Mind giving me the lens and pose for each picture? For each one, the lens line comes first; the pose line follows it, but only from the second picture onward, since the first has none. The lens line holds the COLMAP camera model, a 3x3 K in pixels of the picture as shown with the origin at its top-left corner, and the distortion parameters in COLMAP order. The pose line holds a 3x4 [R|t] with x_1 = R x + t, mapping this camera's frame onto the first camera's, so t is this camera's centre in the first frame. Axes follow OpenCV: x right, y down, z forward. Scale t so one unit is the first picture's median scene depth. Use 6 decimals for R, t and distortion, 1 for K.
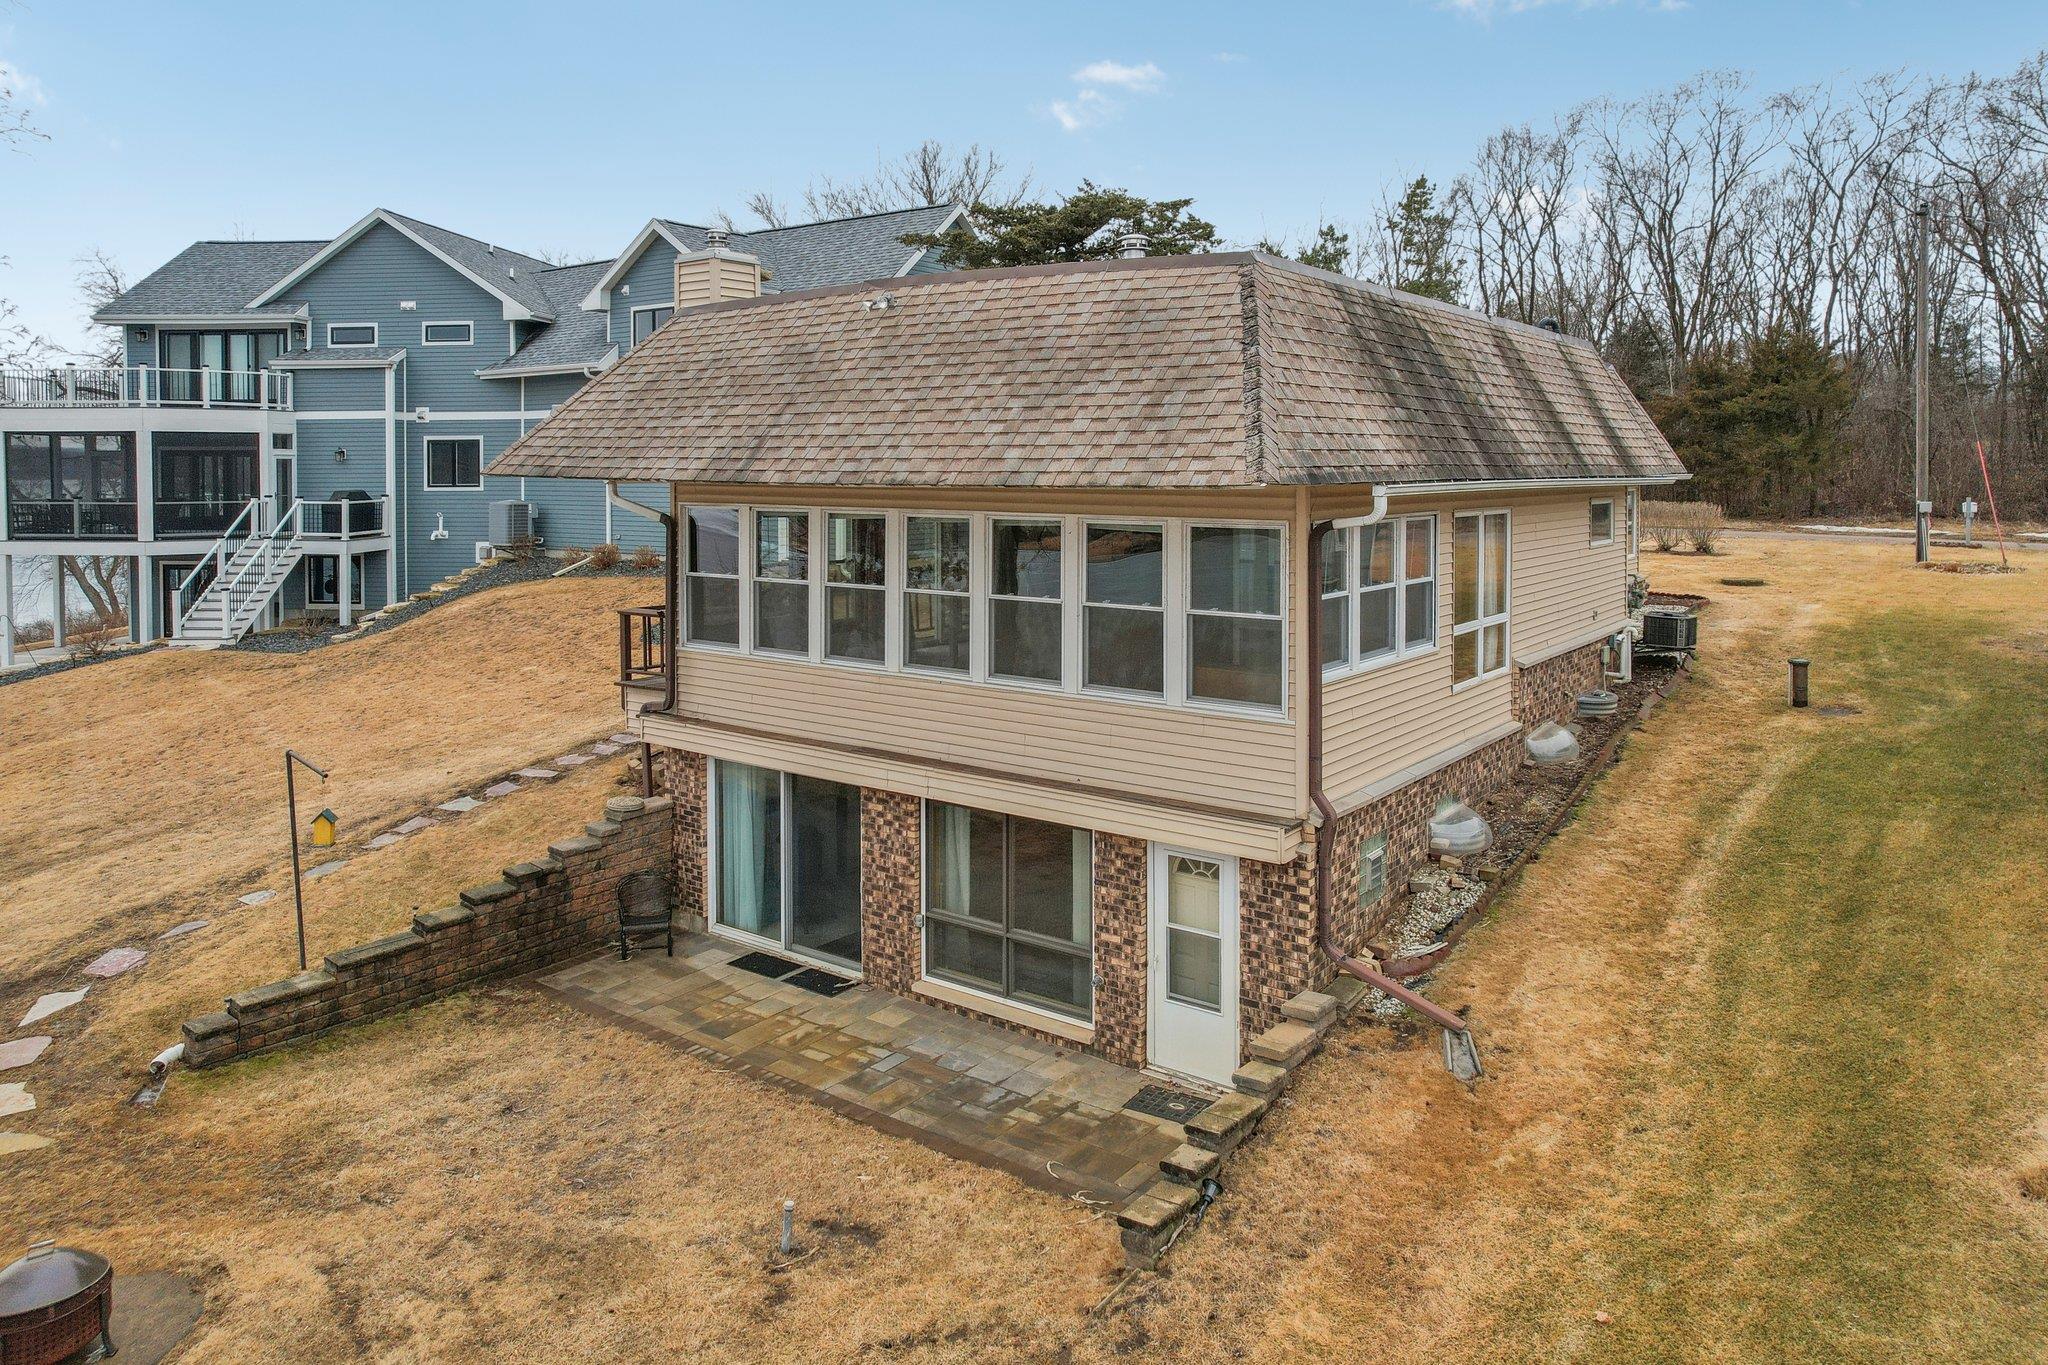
lens RADIAL K [[1388.8, 0, 1039.1], [0, 1388.8, 476.8], [0, 0, 1]] dist [-0.061310, 0.046463]
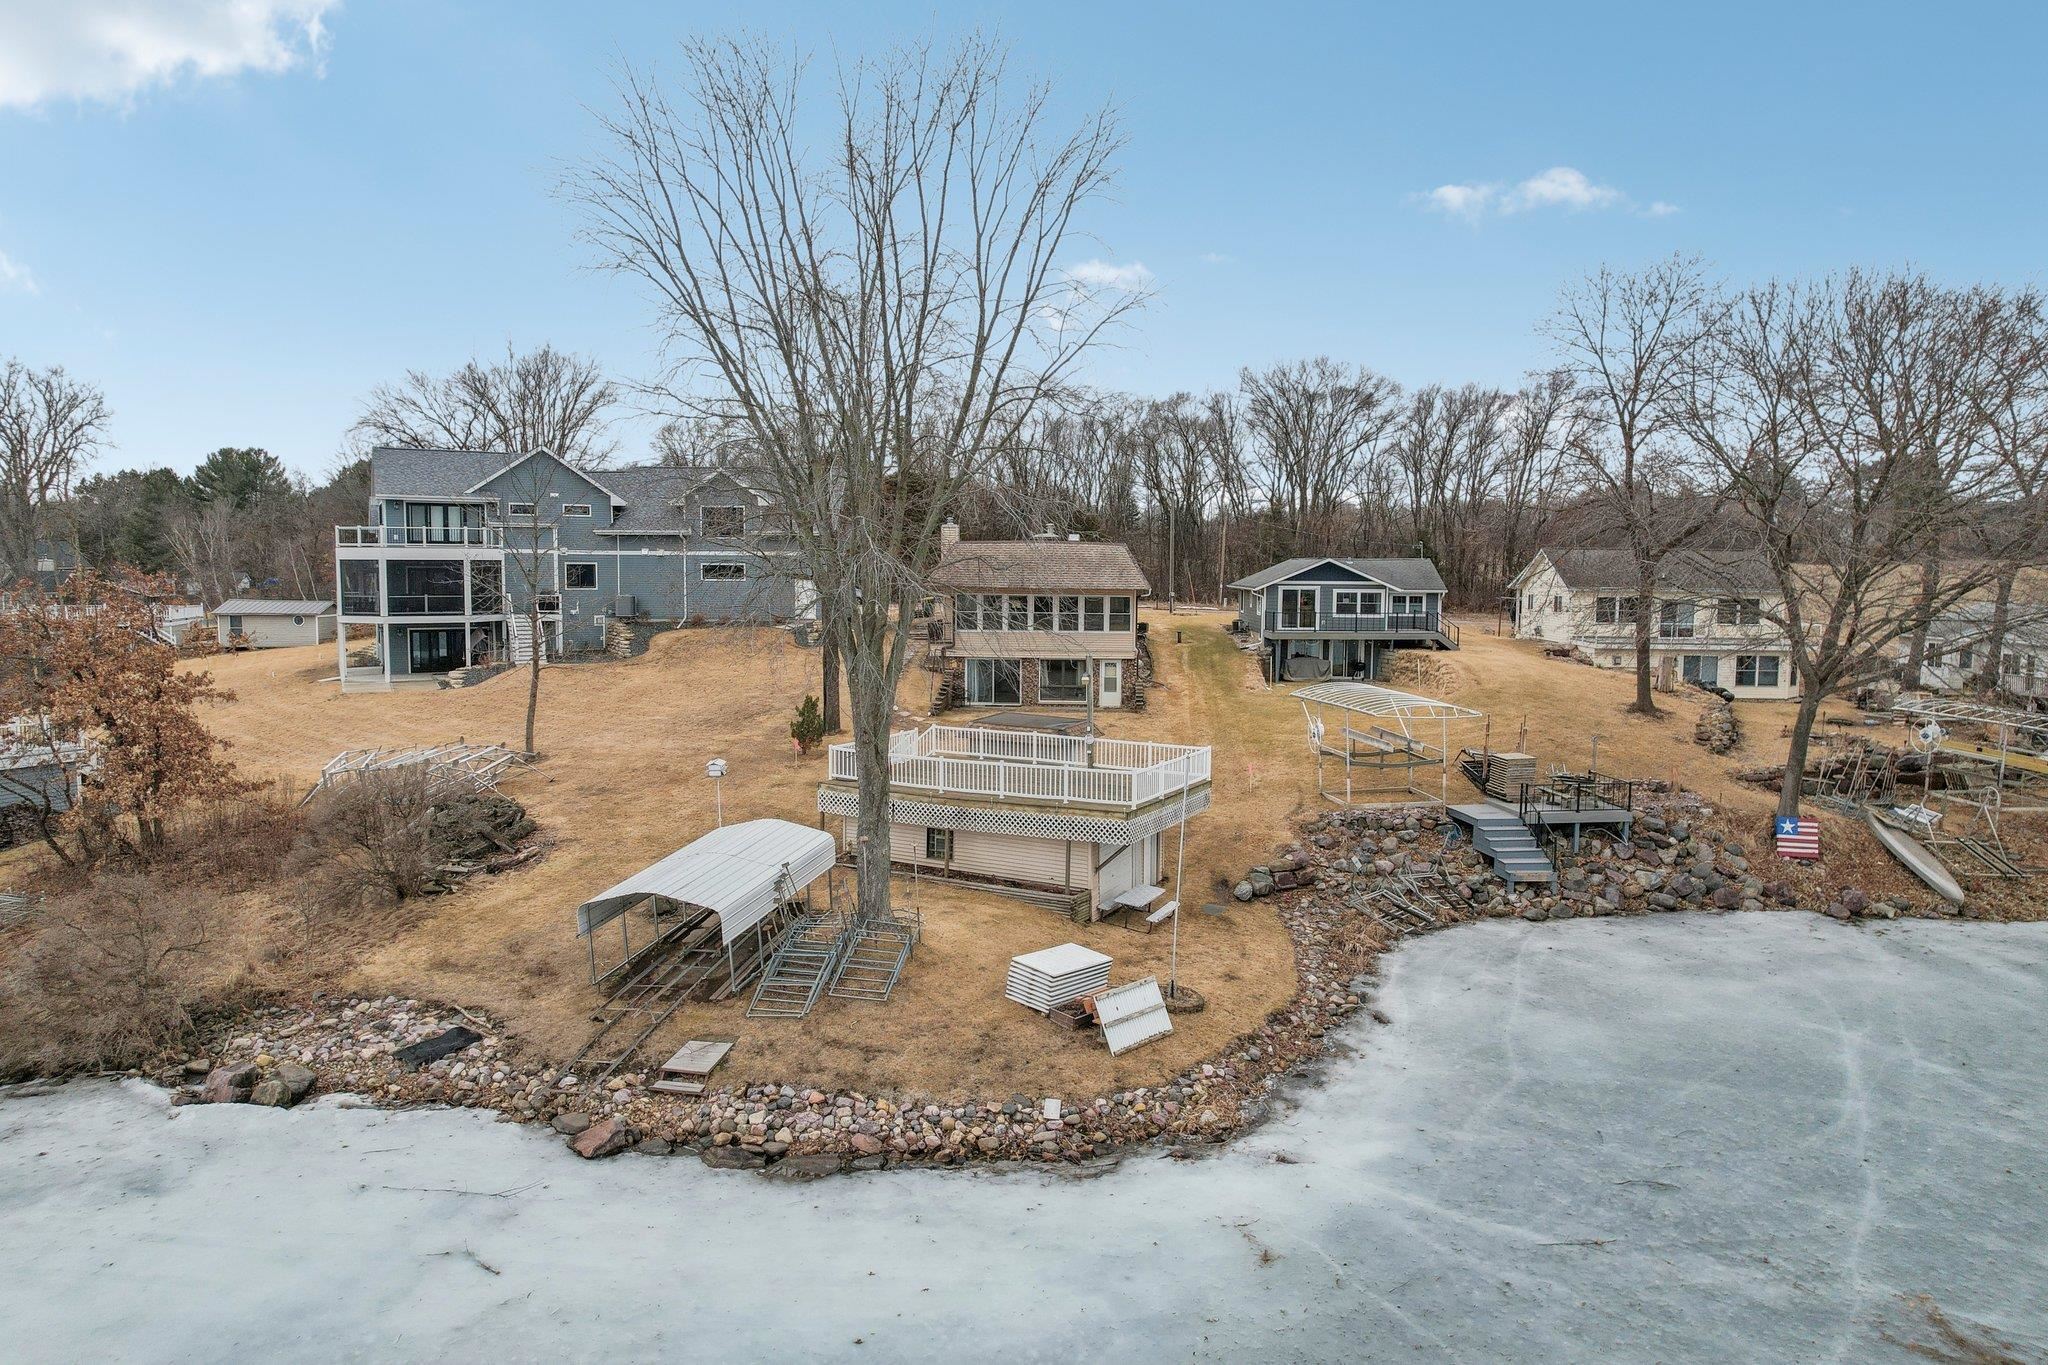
lens RADIAL K [[1329.4, 0, 1029.5], [0, 1329.4, 684.8], [0, 0, 1]] dist [-0.057035, 0.051041]
pose [[0.834767, -0.039304, 0.549200, -2.465004], [-0.005537, 0.996799, 0.079753, -0.024150], [-0.550576, -0.069616, 0.831877, -2.532634]]
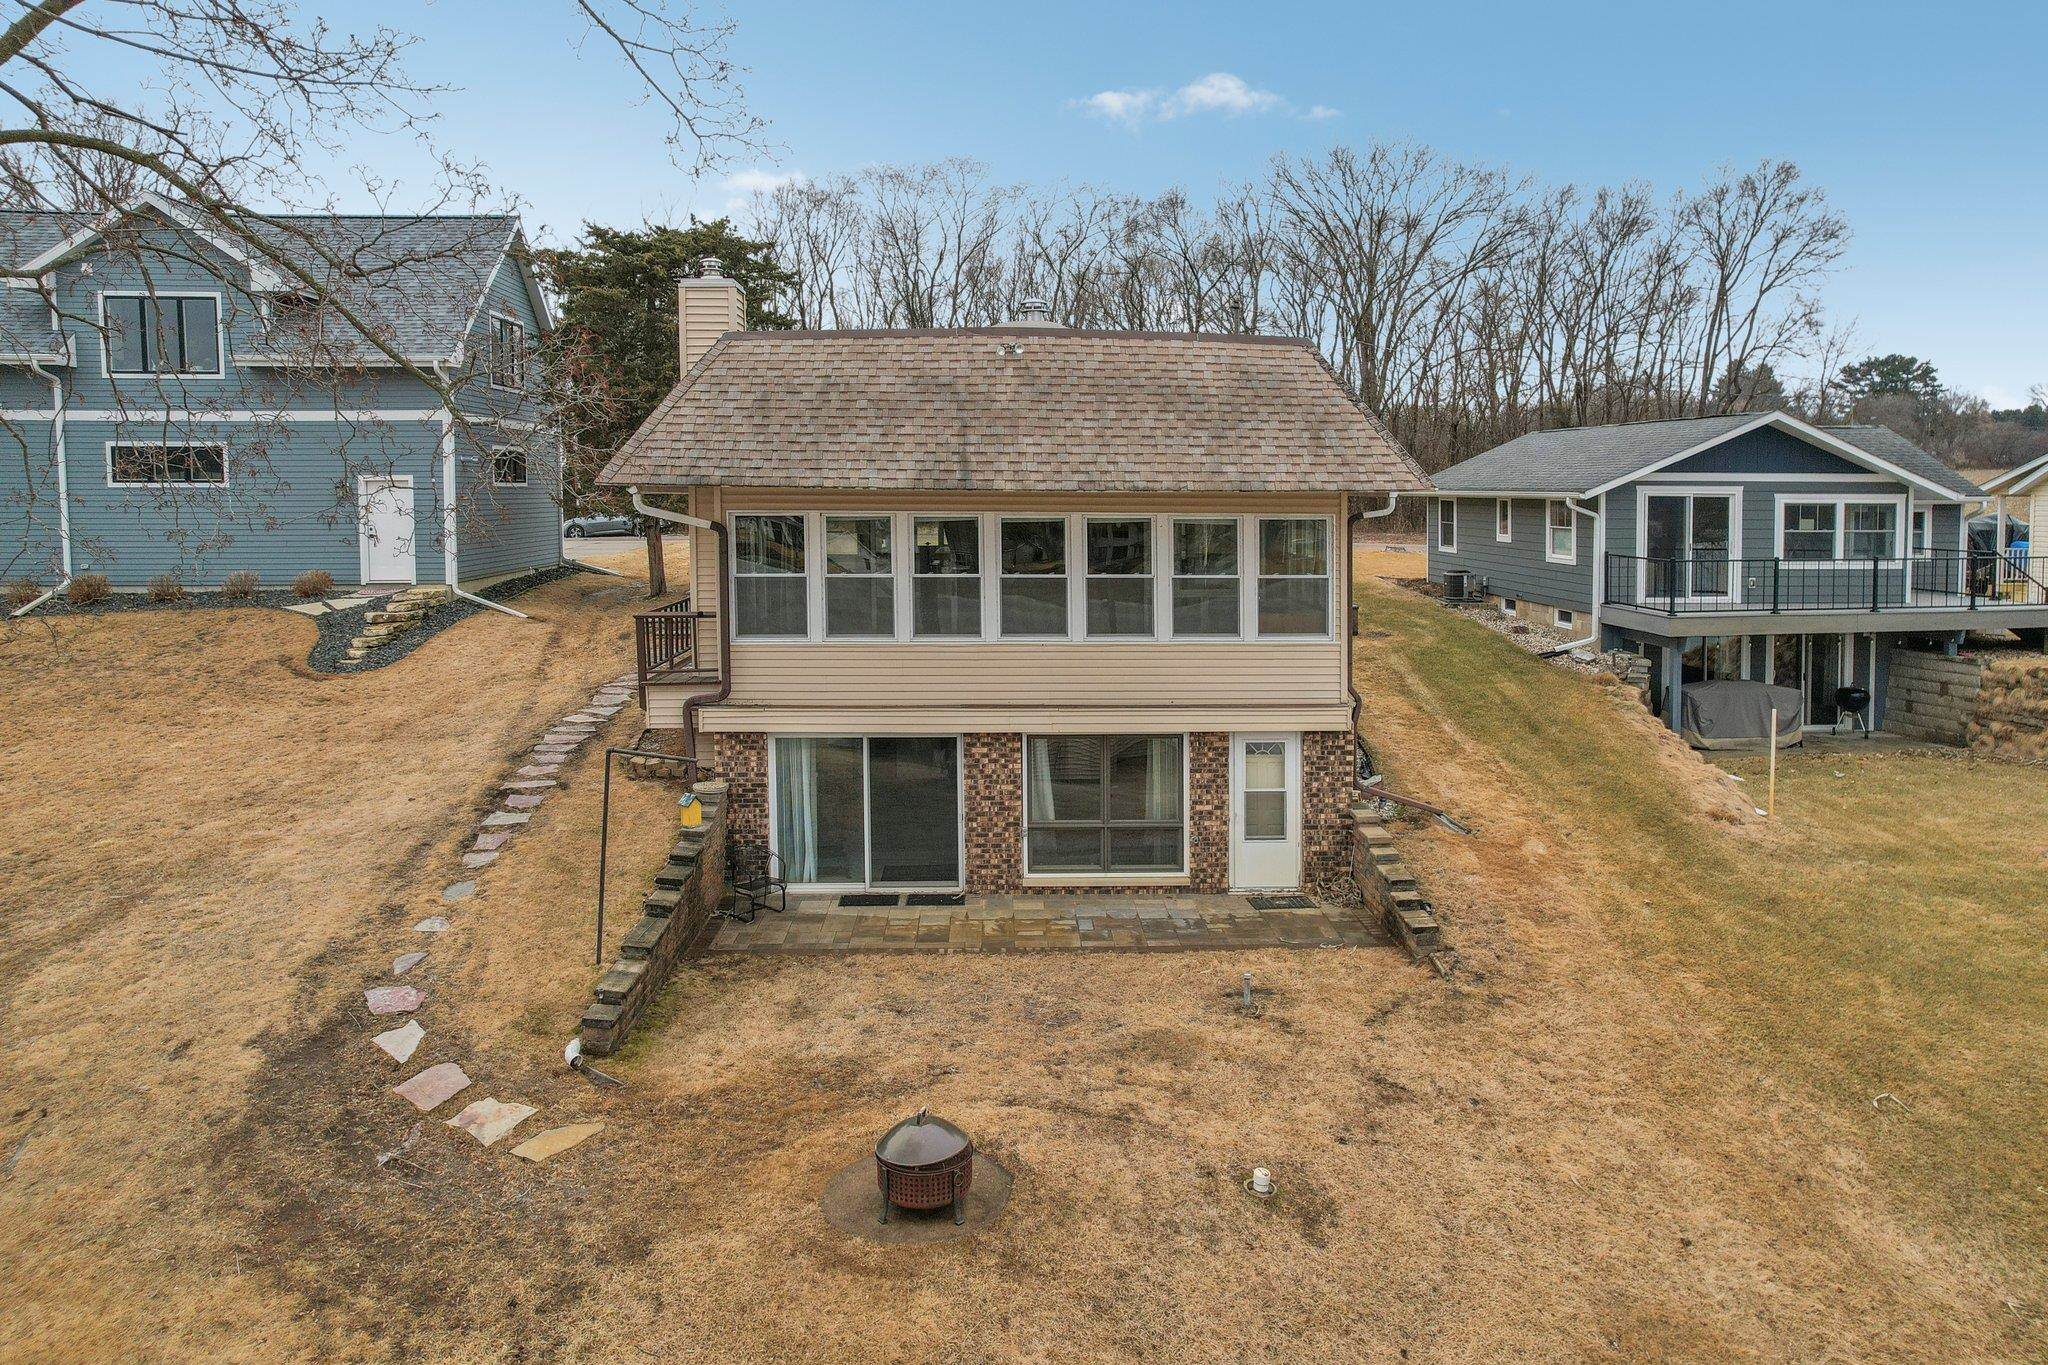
lens RADIAL K [[1365.6, 0, 1041.2], [0, 1365.6, 543.4], [0, 0, 1]] dist [-0.049548, 0.042294]
pose [[0.782789, -0.021220, 0.621925, -0.869782], [0.002713, 0.999525, 0.030690, 0.013744], [-0.622281, -0.022336, 0.782475, 0.000963]]
